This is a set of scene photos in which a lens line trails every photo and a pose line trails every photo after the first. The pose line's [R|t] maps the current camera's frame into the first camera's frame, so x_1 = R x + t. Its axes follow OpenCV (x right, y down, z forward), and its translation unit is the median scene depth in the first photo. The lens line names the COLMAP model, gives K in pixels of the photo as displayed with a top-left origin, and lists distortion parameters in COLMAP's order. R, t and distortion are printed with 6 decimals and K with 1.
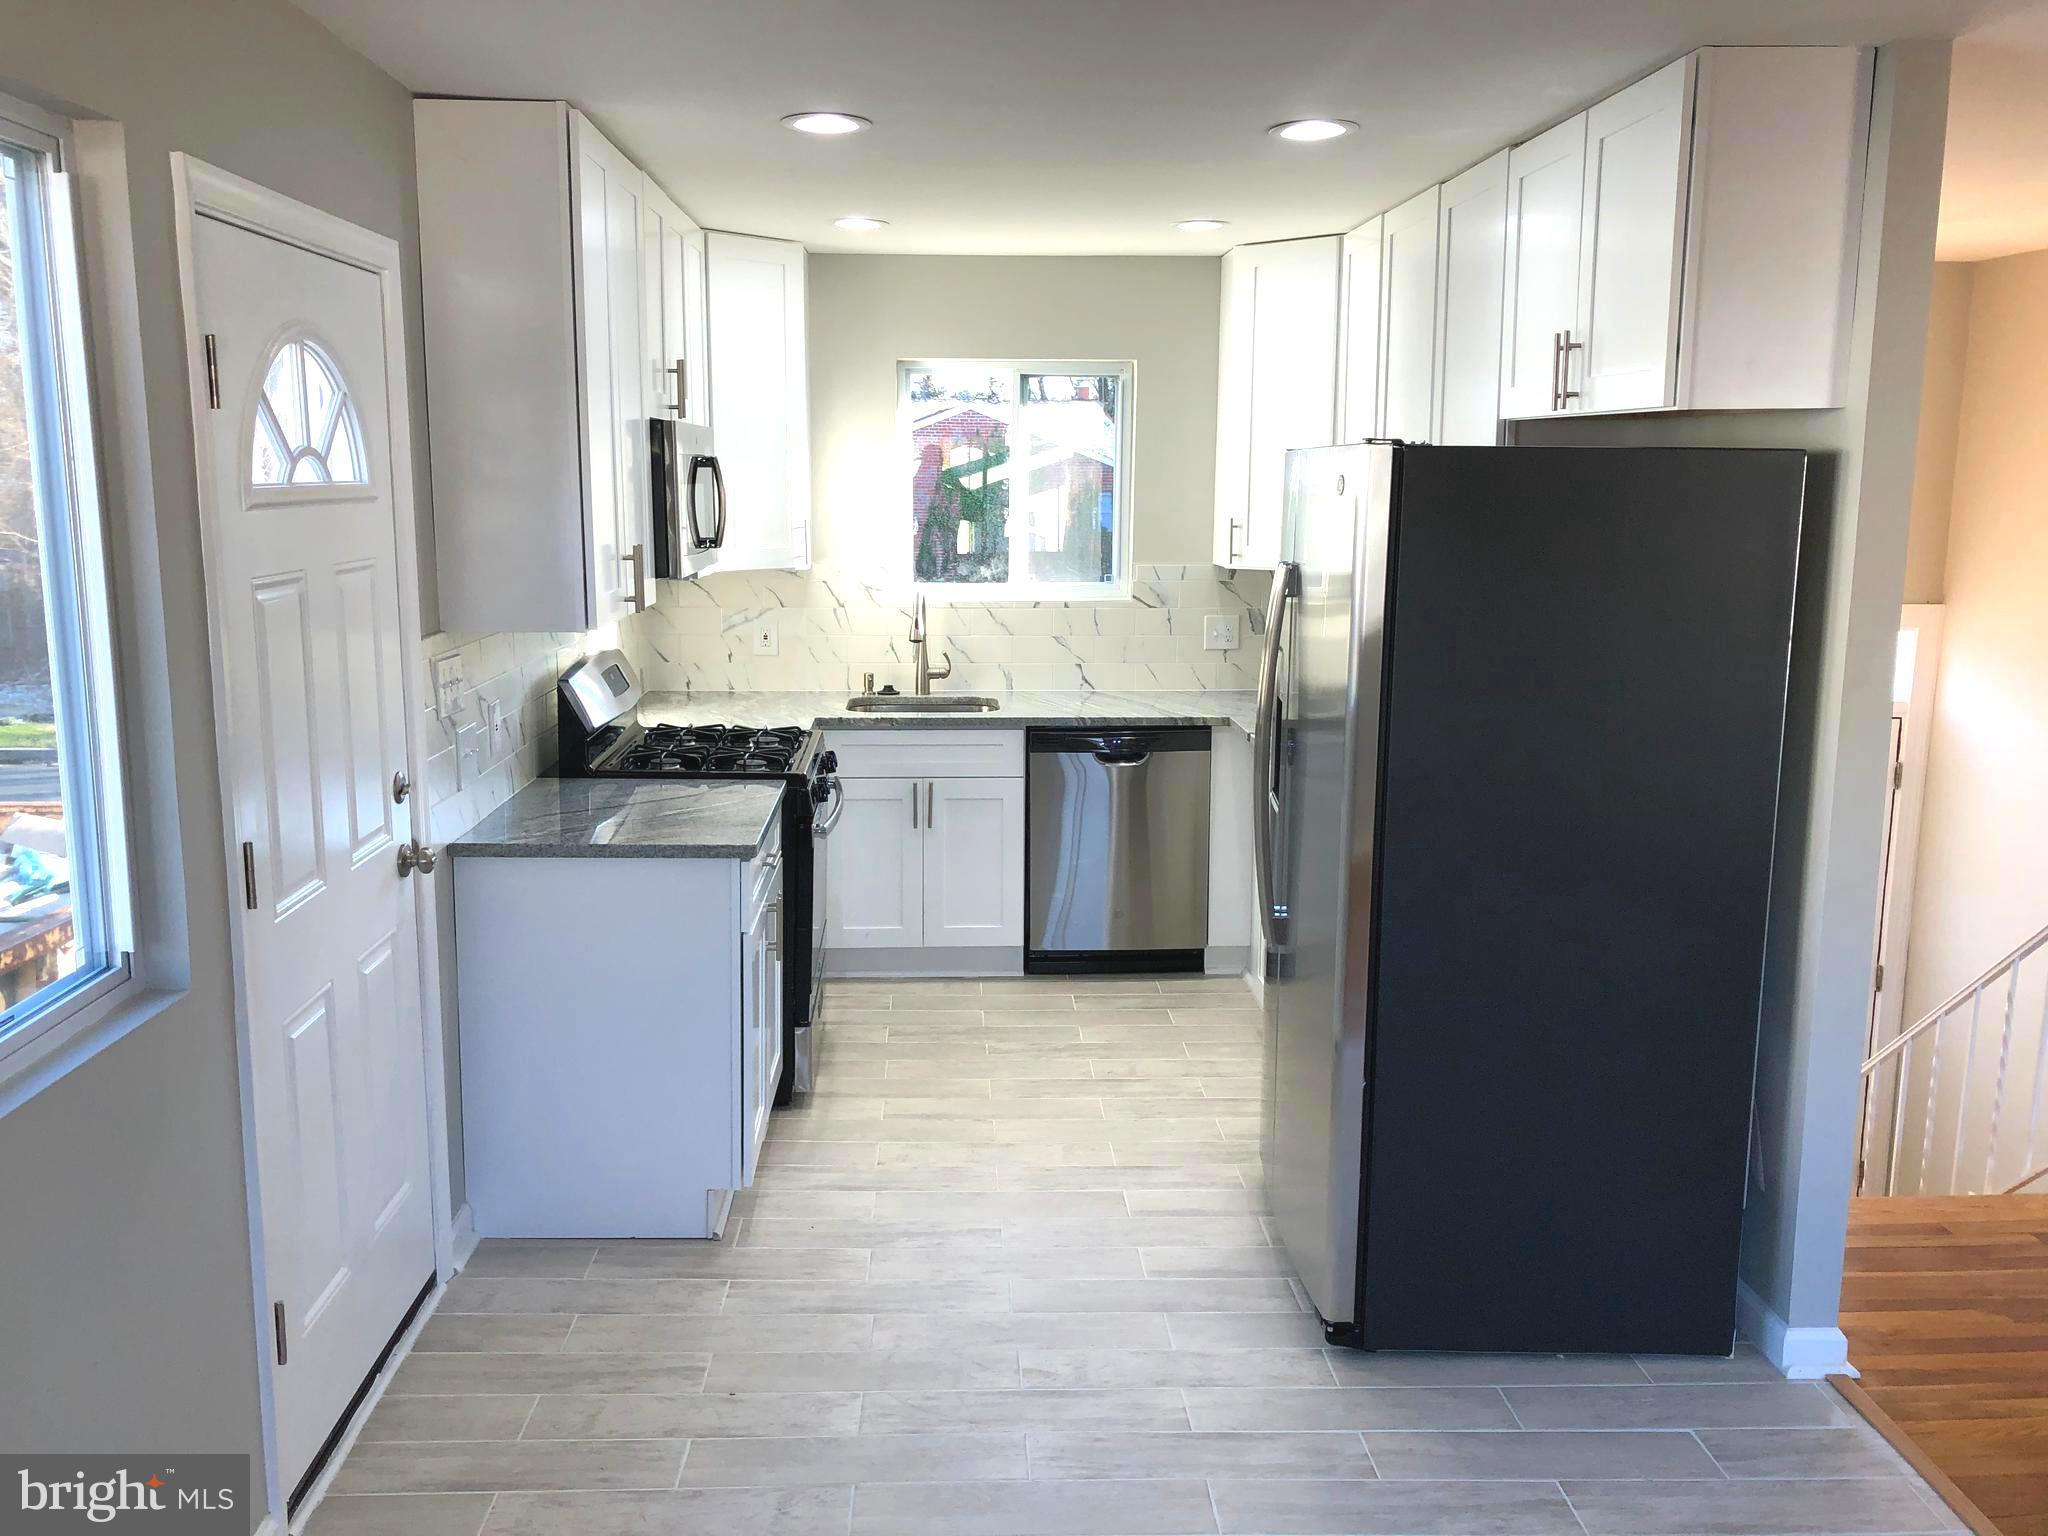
lens RADIAL K [[1669.0, 0, 1013.6], [0, 1669.0, 762.4], [0, 0, 1]] dist [0.010839, 0.014829]
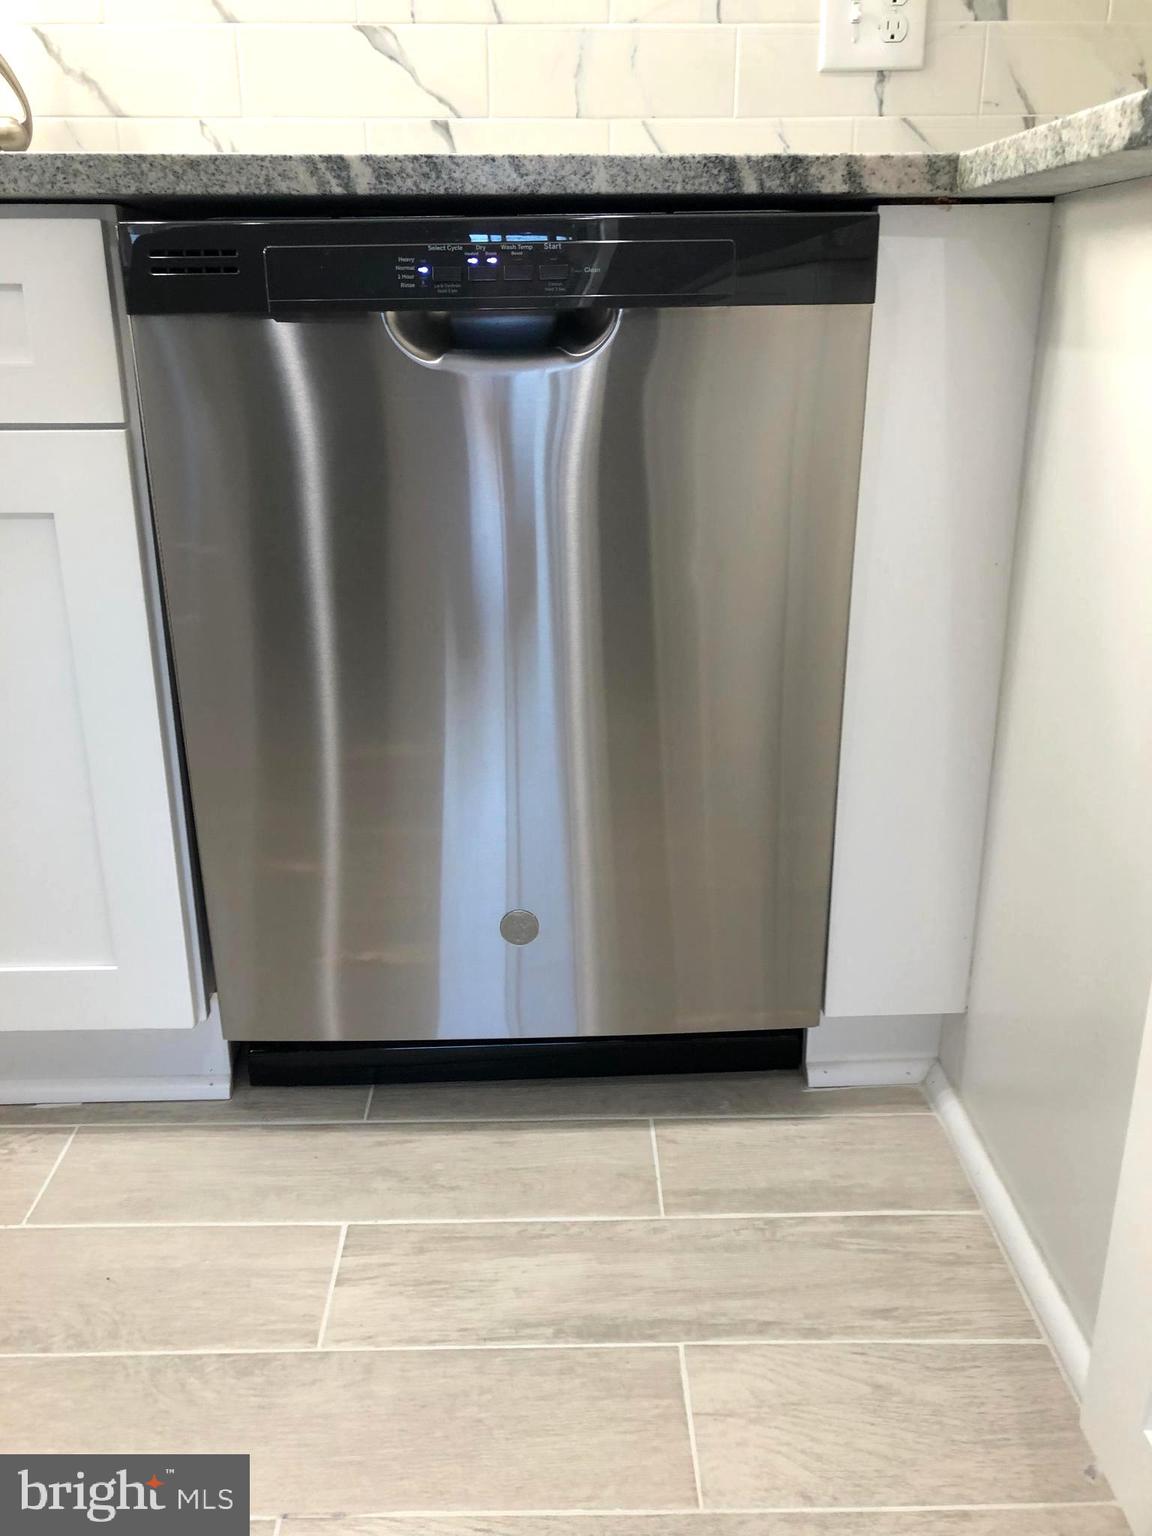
lens RADIAL K [[1251.8, 0, 577.8], [0, 1251.8, 779.6], [0, 0, 1]] dist [0.010839, 0.014829]
pose [[0.999923, 0.001172, -0.012323, 0.077398], [0.001111, 0.982993, 0.183640, 0.027156], [0.012329, -0.183639, 0.982916, 0.806751]]
